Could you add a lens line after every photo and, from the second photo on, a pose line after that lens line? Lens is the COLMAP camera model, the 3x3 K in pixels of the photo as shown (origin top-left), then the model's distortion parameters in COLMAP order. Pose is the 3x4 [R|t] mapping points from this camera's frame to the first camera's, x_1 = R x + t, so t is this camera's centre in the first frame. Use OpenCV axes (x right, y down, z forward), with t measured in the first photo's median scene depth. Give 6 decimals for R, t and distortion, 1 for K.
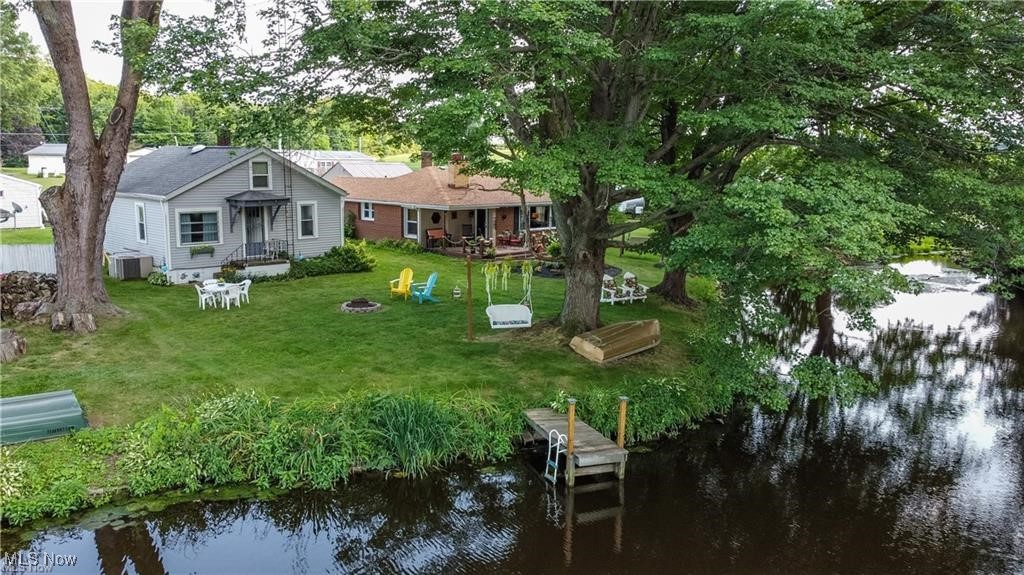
lens RADIAL K [[737.7, 0, 533.4], [0, 737.7, 282.9], [0, 0, 1]] dist [-0.008660, -0.000395]
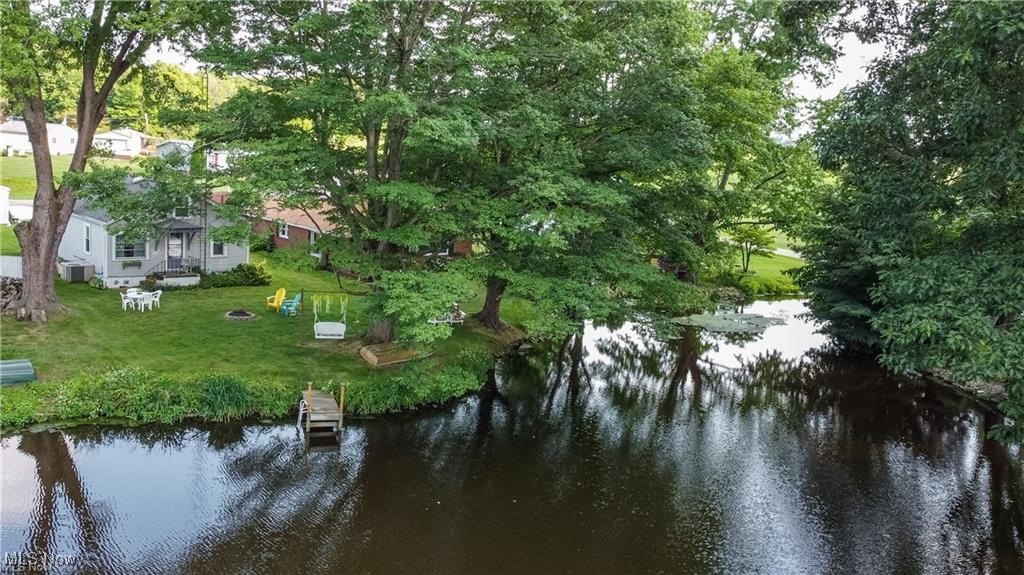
lens RADIAL K [[737.7, 0, 490.2], [0, 737.7, 292.7], [0, 0, 1]] dist [-0.008660, -0.000395]
pose [[0.997816, 0.066057, 0.000206, 0.278651], [-0.066058, 0.997814, 0.002090, -0.053602], [-0.000068, -0.002099, 0.999998, -0.458252]]
